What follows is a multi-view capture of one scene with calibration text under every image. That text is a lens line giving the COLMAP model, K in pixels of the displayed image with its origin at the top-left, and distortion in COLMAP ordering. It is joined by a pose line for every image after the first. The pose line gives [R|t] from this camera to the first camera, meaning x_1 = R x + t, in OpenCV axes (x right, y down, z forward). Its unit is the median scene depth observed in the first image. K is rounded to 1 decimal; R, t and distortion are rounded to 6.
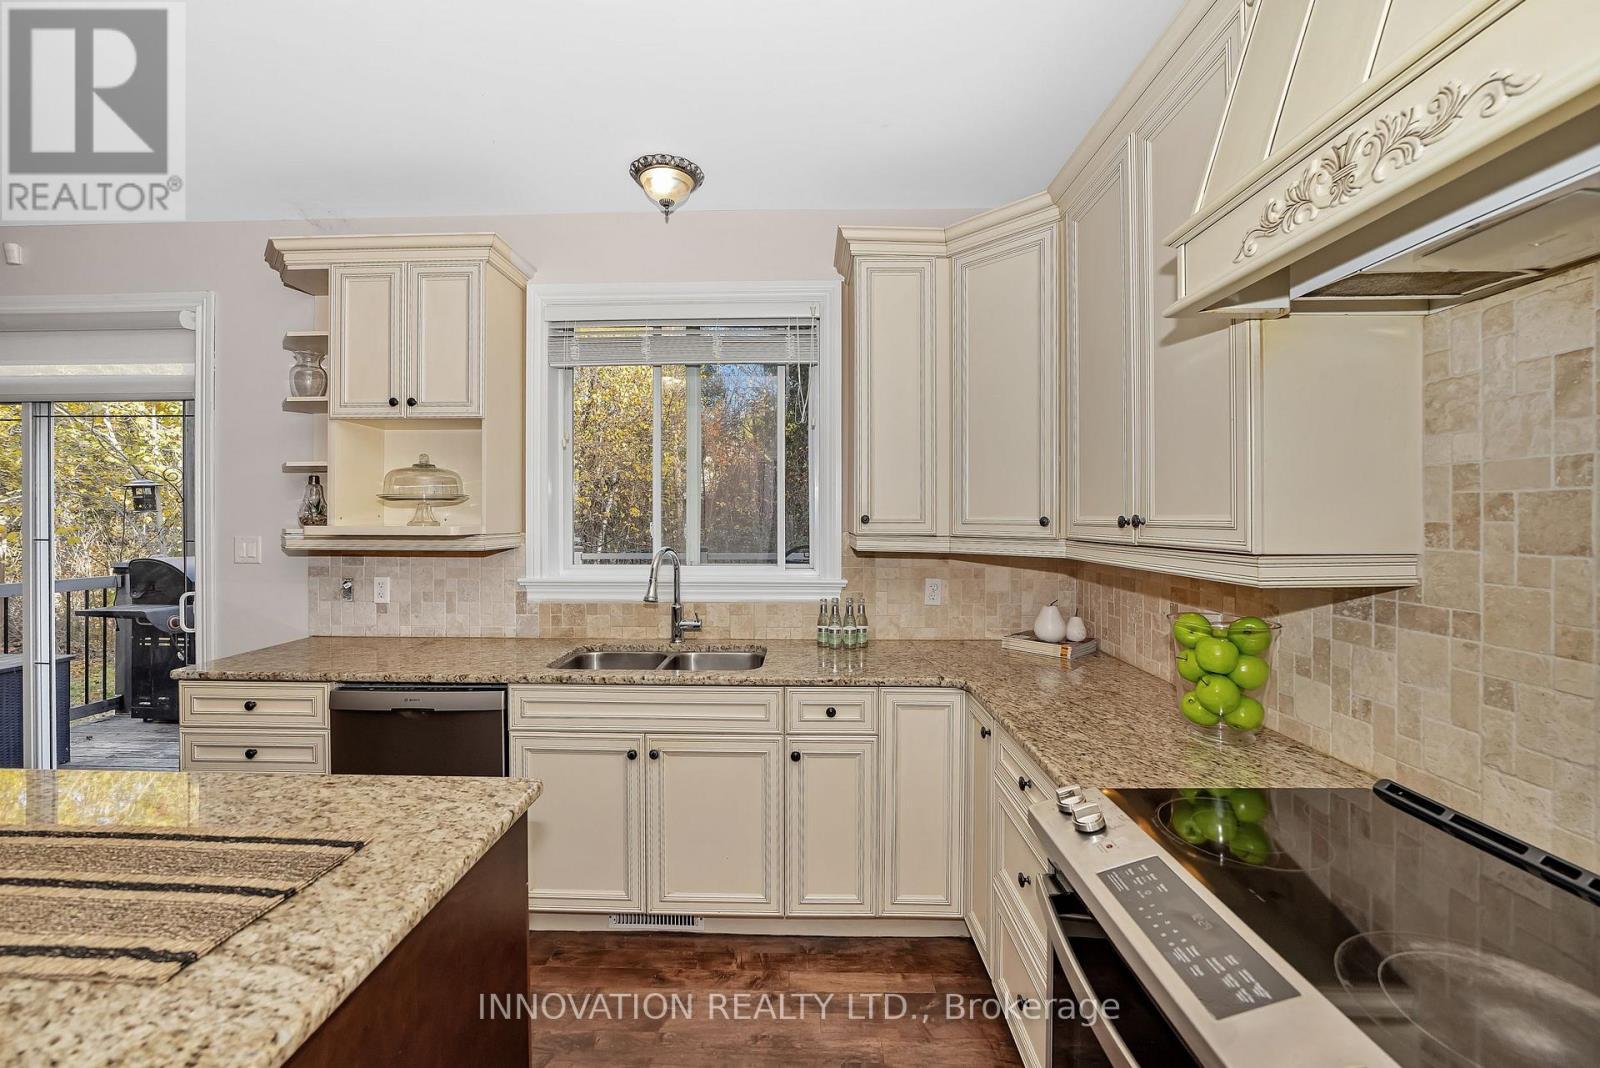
lens RADIAL K [[629.6, 0, 774.3], [0, 629.6, 523.6], [0, 0, 1]] dist [-0.019900, 0.004879]
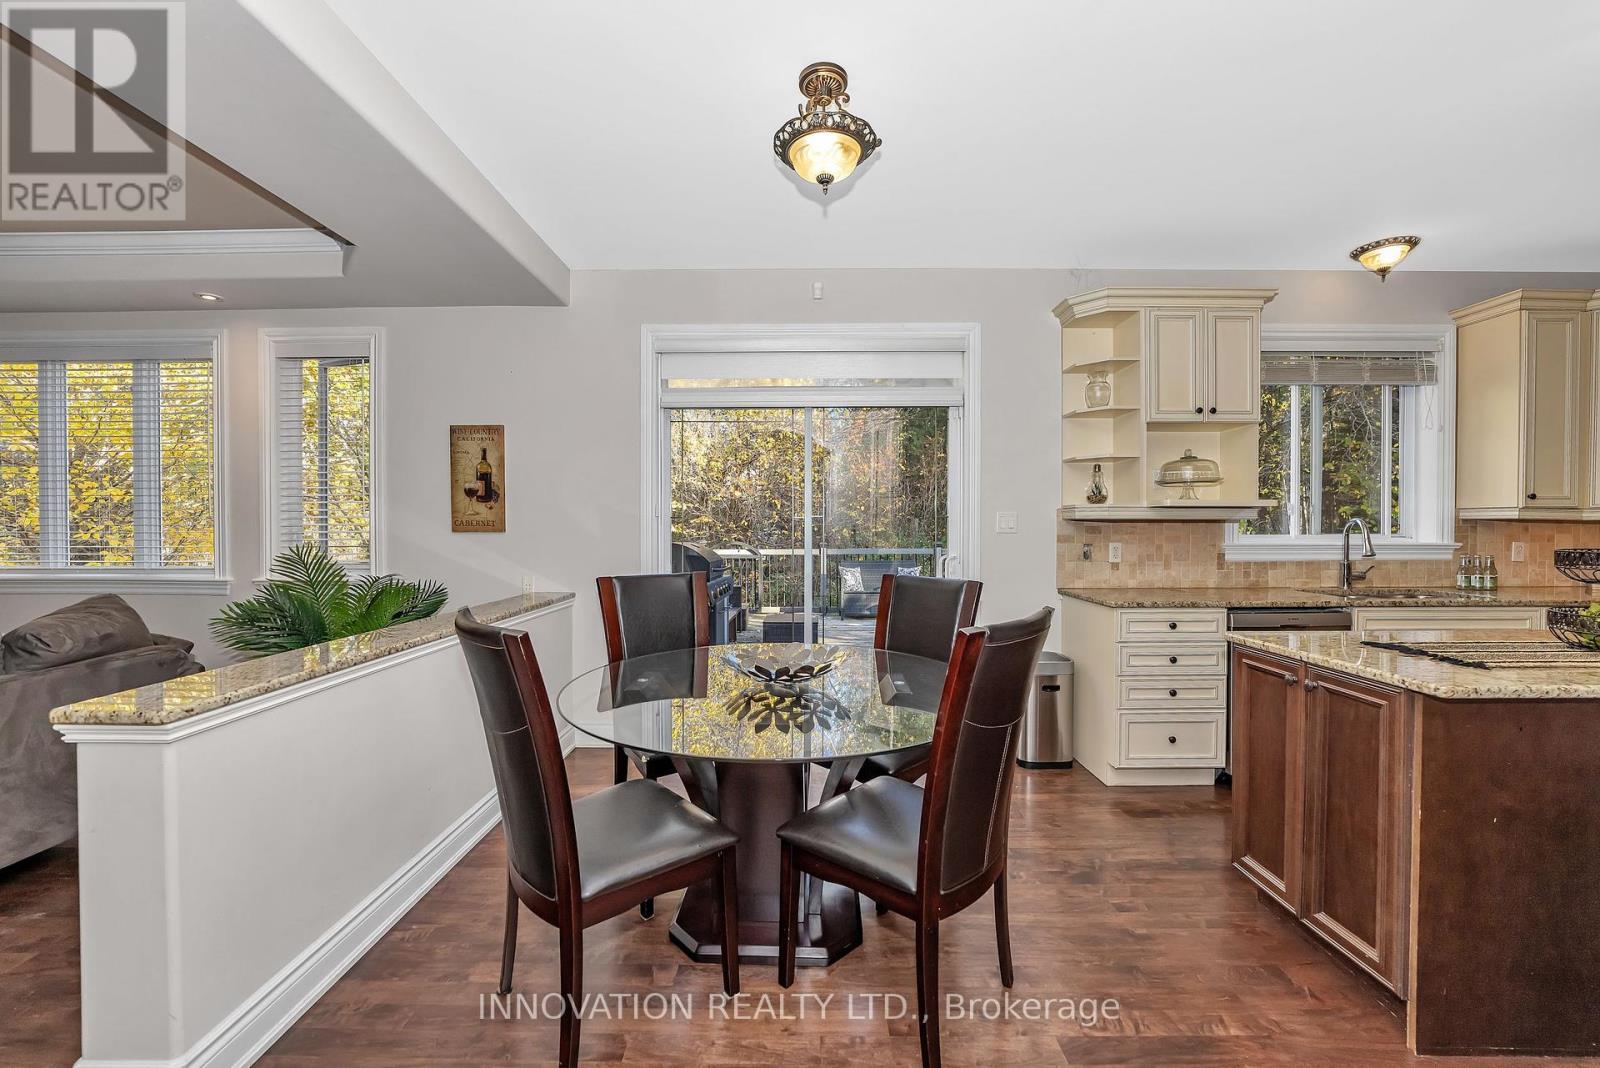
lens RADIAL K [[629.6, 0, 790.8], [0, 629.6, 536.7], [0, 0, 1]] dist [-0.019900, 0.004879]
pose [[0.999642, -0.001098, 0.026748, -1.369029], [0.000833, 0.999950, 0.009947, 0.060196], [-0.026758, -0.009921, 0.999593, -0.307025]]
